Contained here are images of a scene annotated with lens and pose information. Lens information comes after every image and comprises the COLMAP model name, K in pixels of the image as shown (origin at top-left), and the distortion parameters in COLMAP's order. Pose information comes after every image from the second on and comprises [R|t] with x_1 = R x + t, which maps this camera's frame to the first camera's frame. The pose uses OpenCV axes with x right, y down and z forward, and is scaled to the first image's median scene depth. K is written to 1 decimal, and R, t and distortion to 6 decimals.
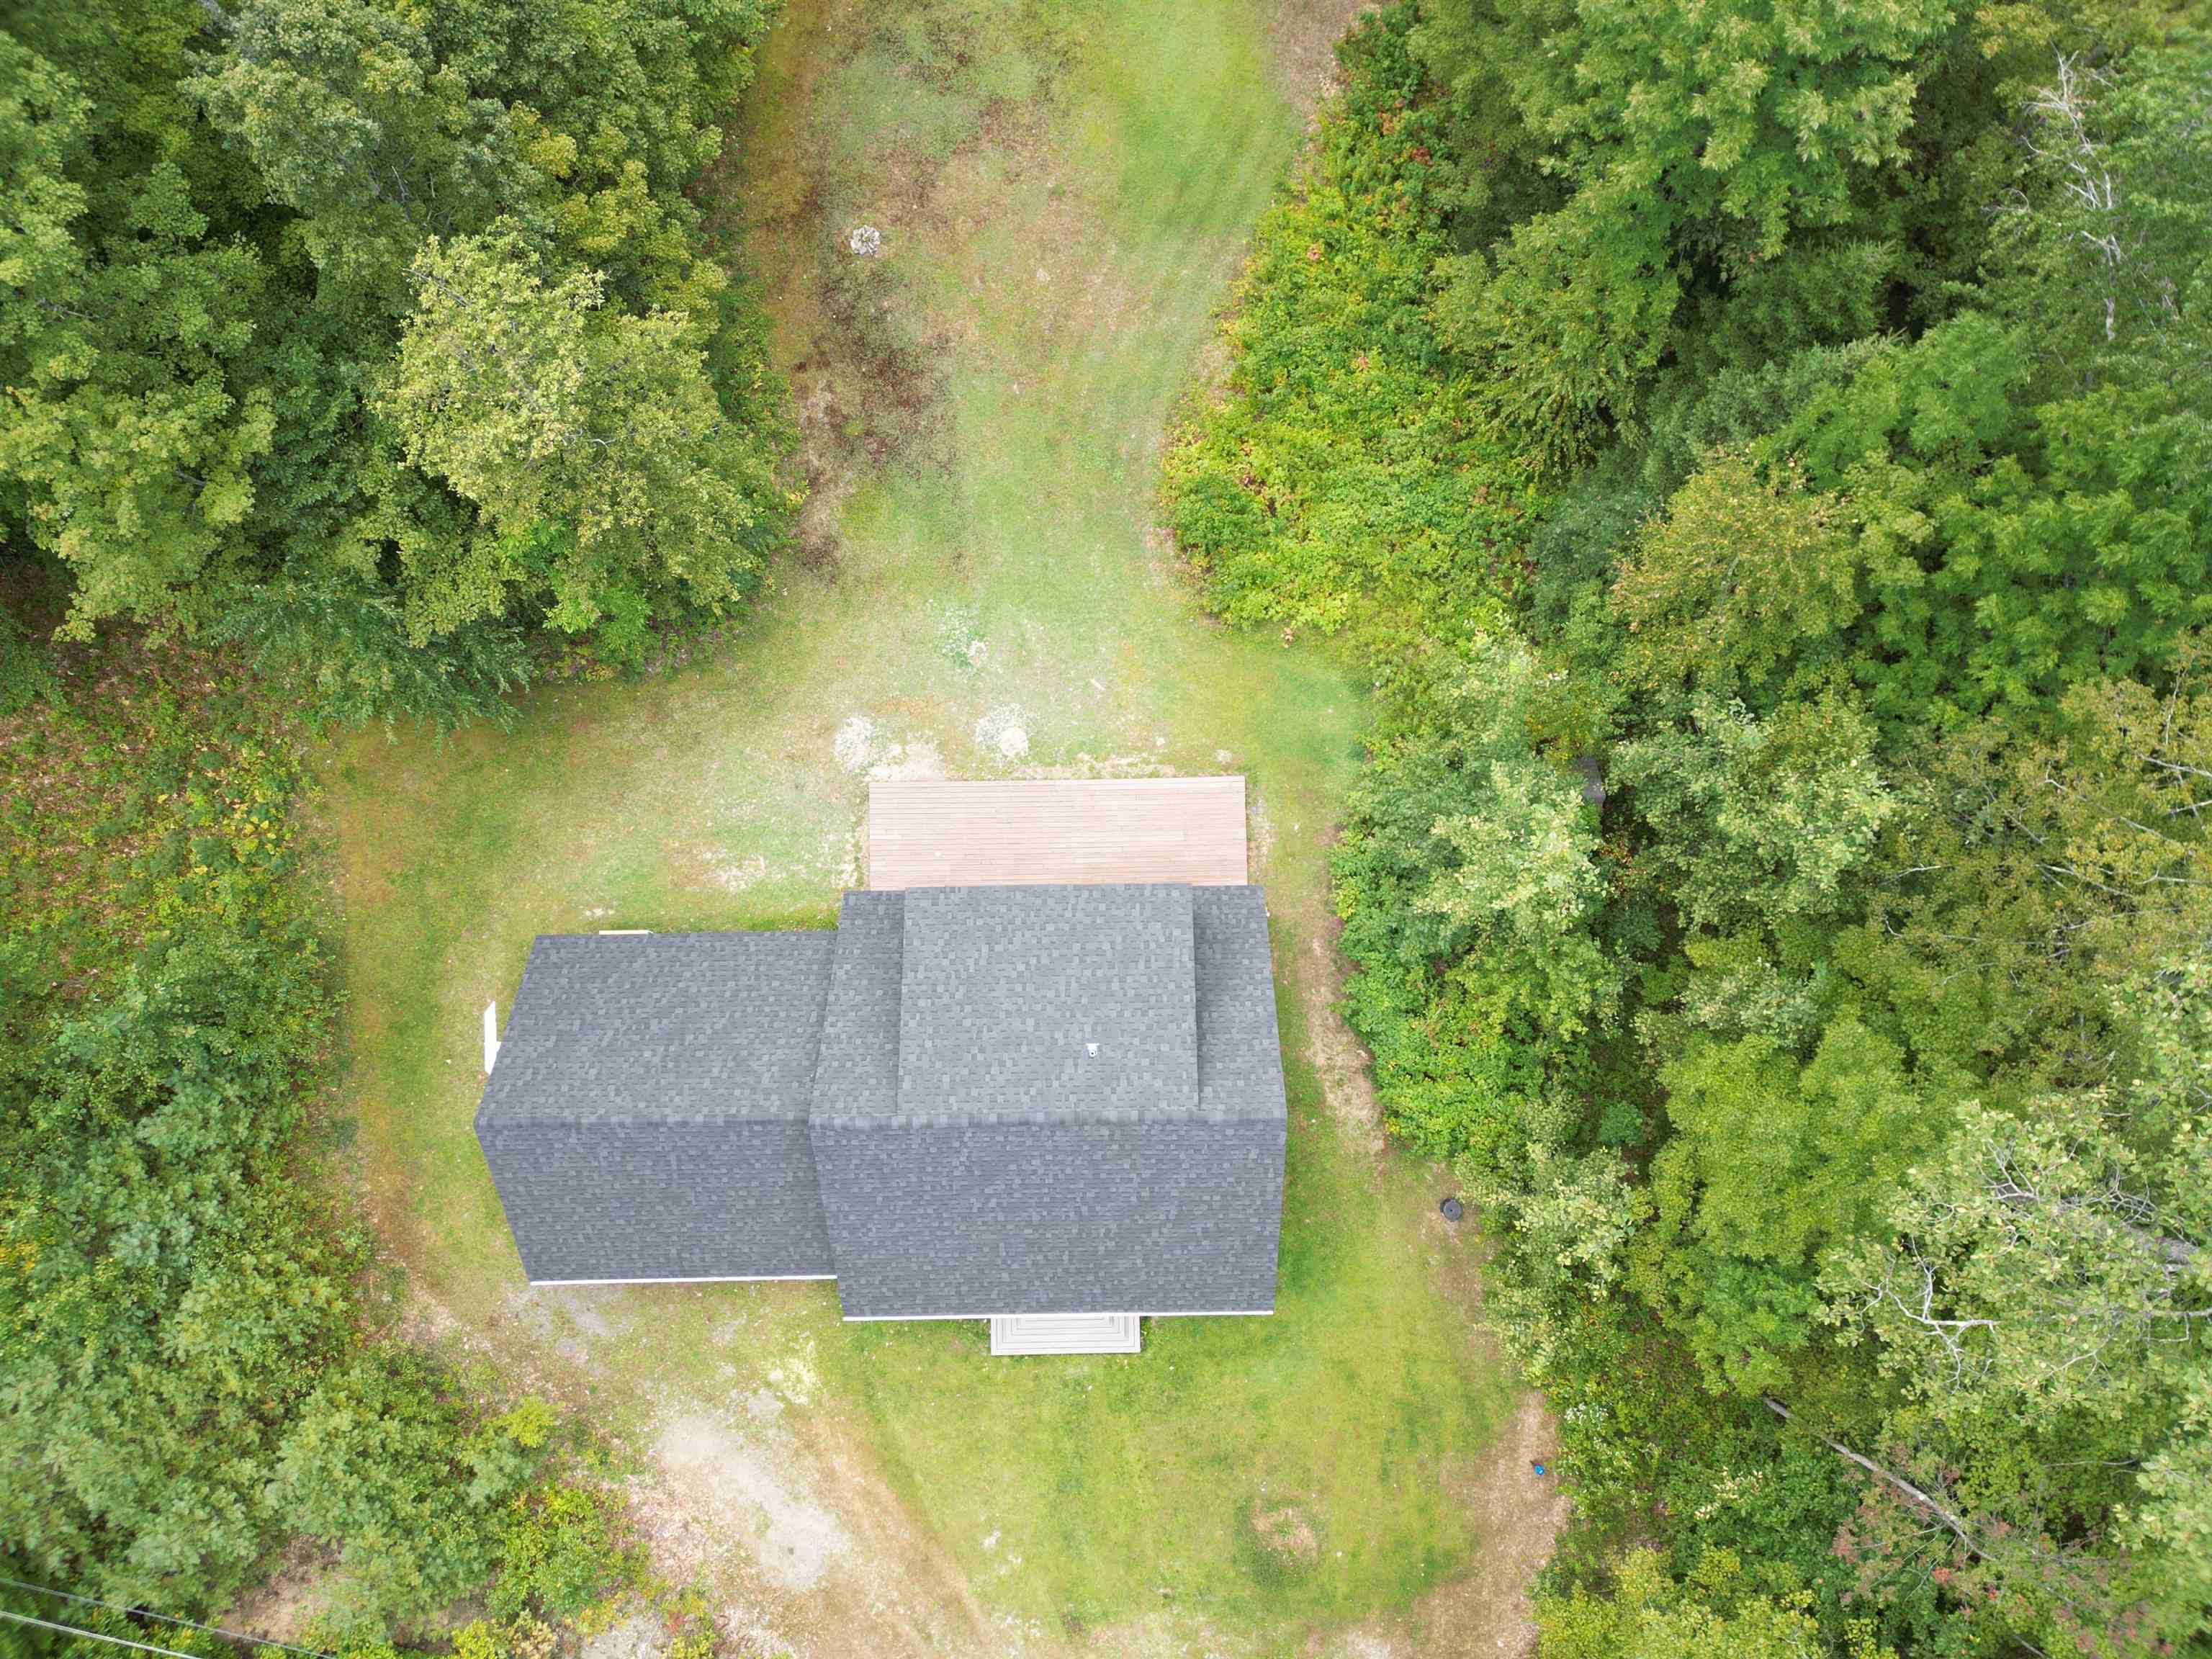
lens RADIAL K [[1555.7, 0, 1107.4], [0, 1555.7, 839.8], [0, 0, 1]] dist [0.068609, -0.036723]
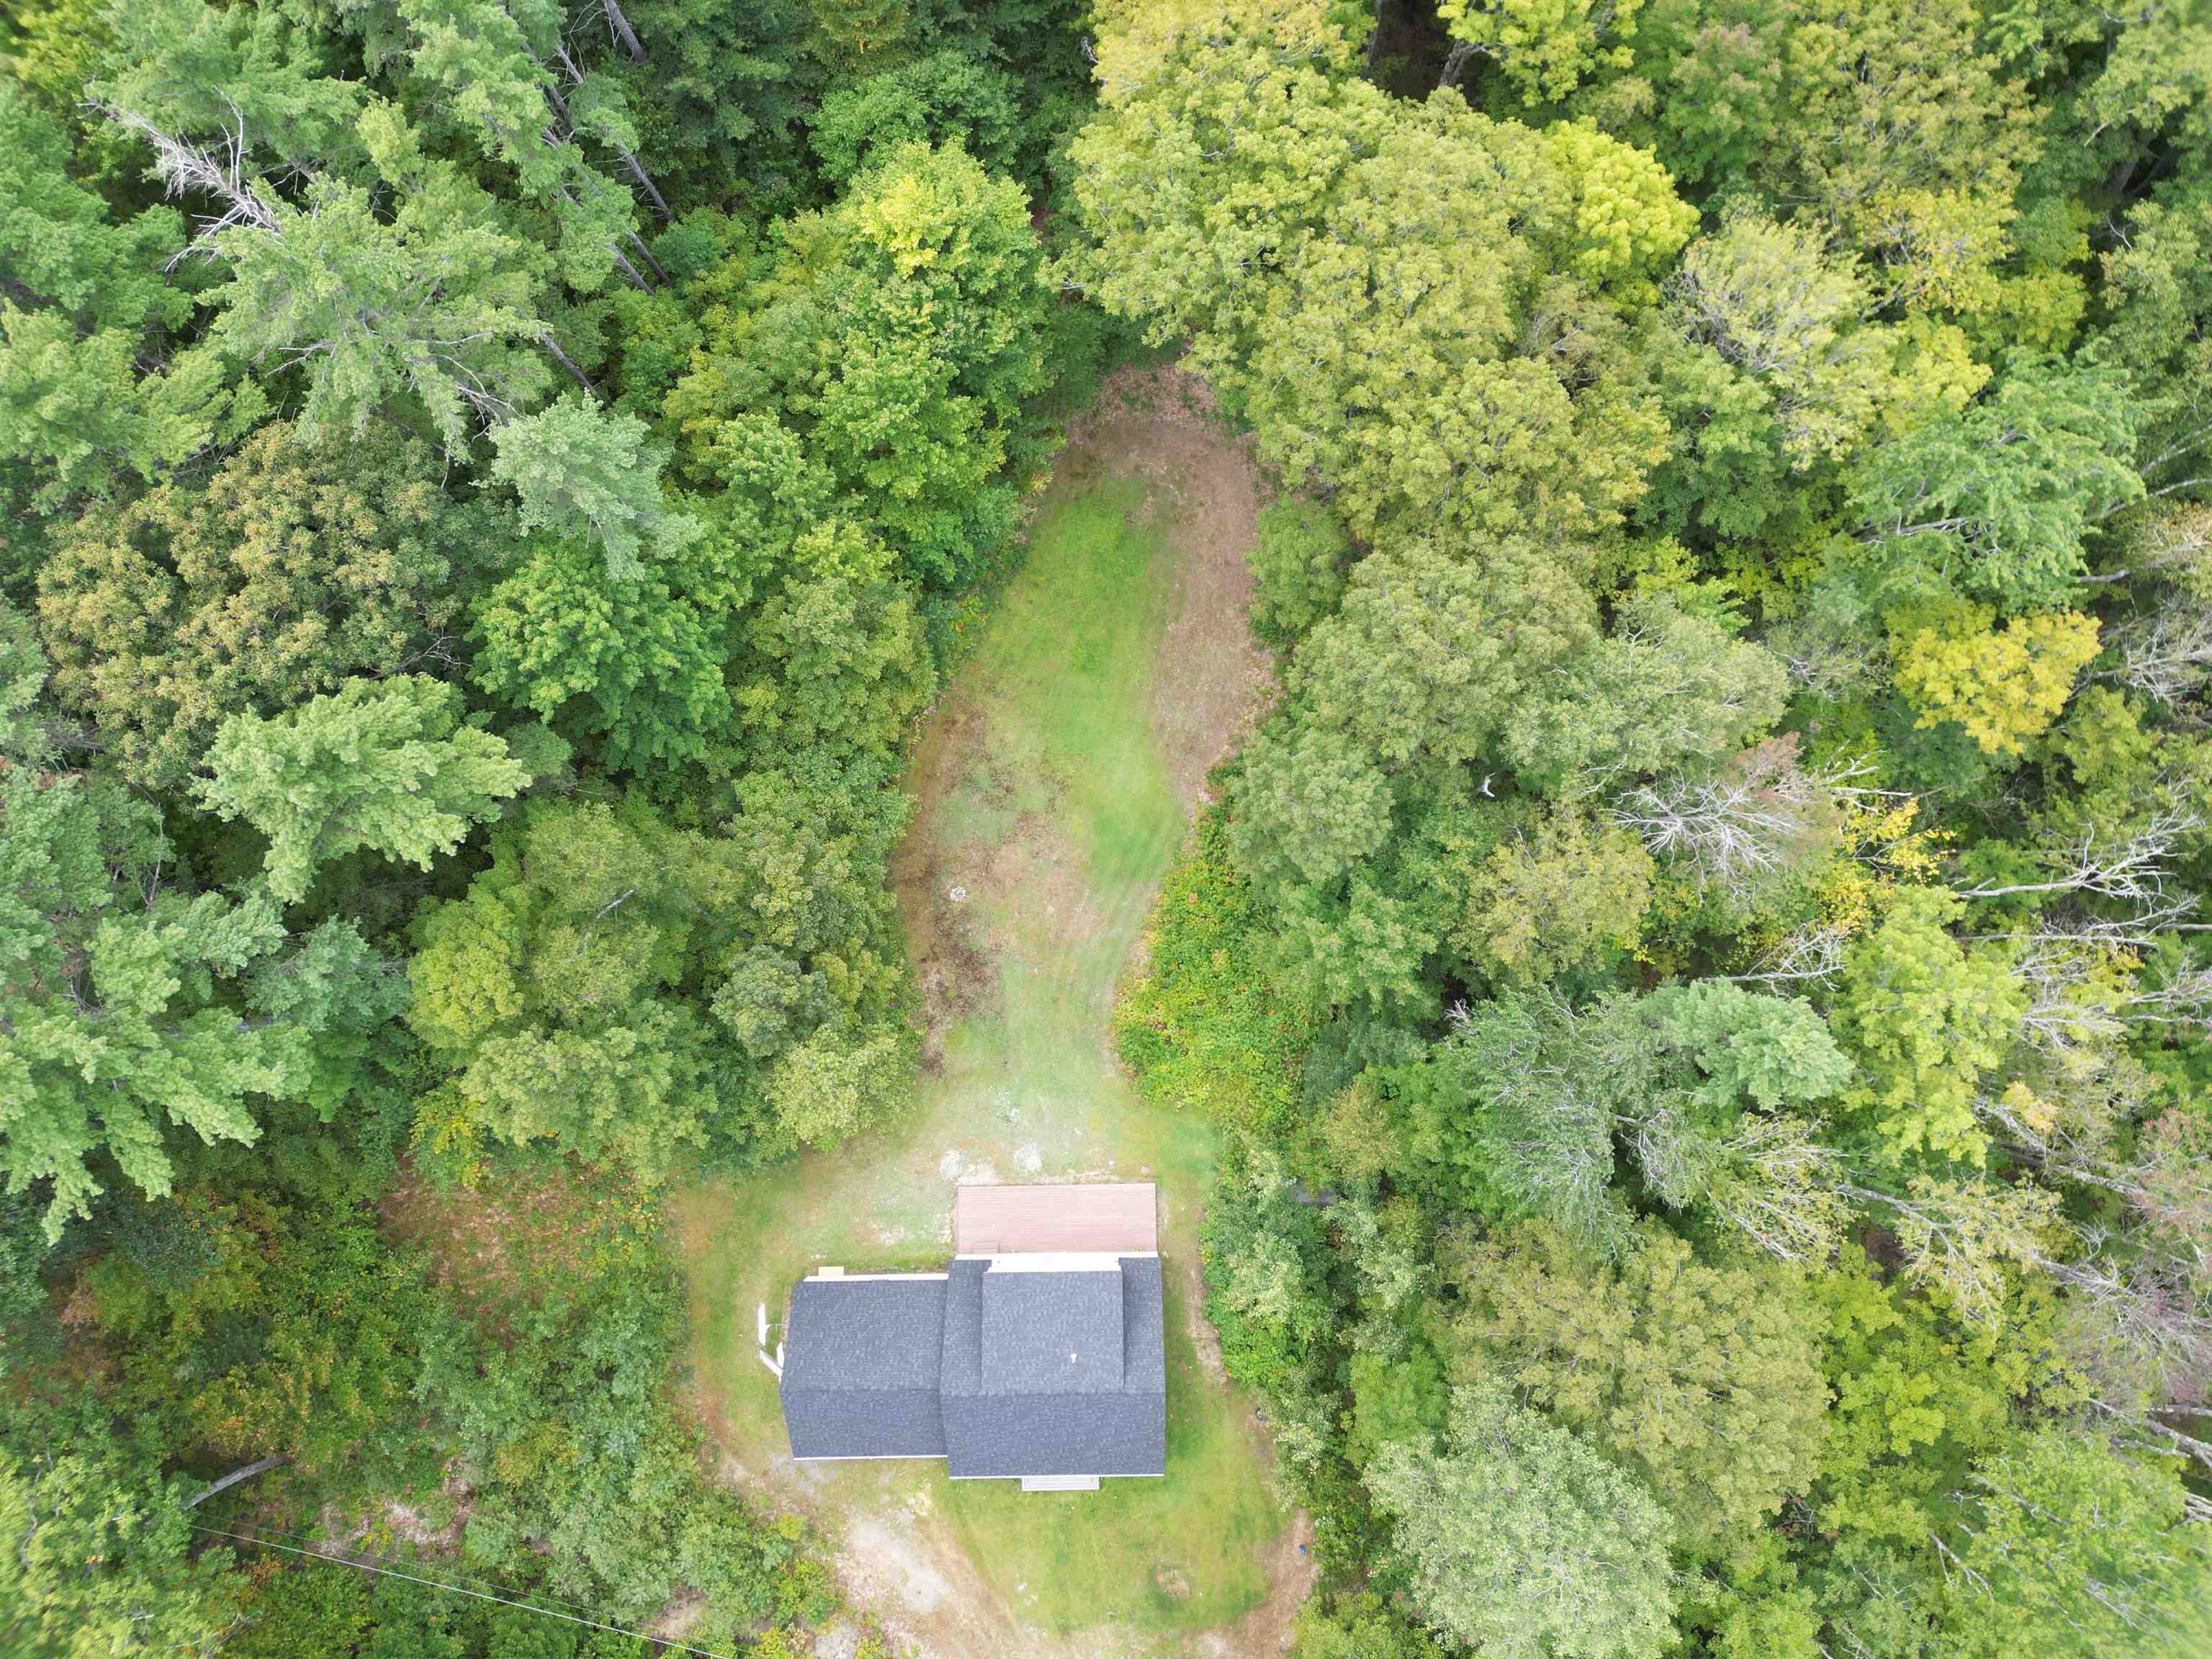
lens RADIAL K [[1555.7, 0, 1109.8], [0, 1555.7, 814.1], [0, 0, 1]] dist [0.068609, -0.036723]
pose [[0.999988, 0.002819, 0.004112, 0.024049], [-0.002821, 0.999996, 0.000623, -0.510800], [-0.004111, -0.000635, 0.999991, -0.947887]]
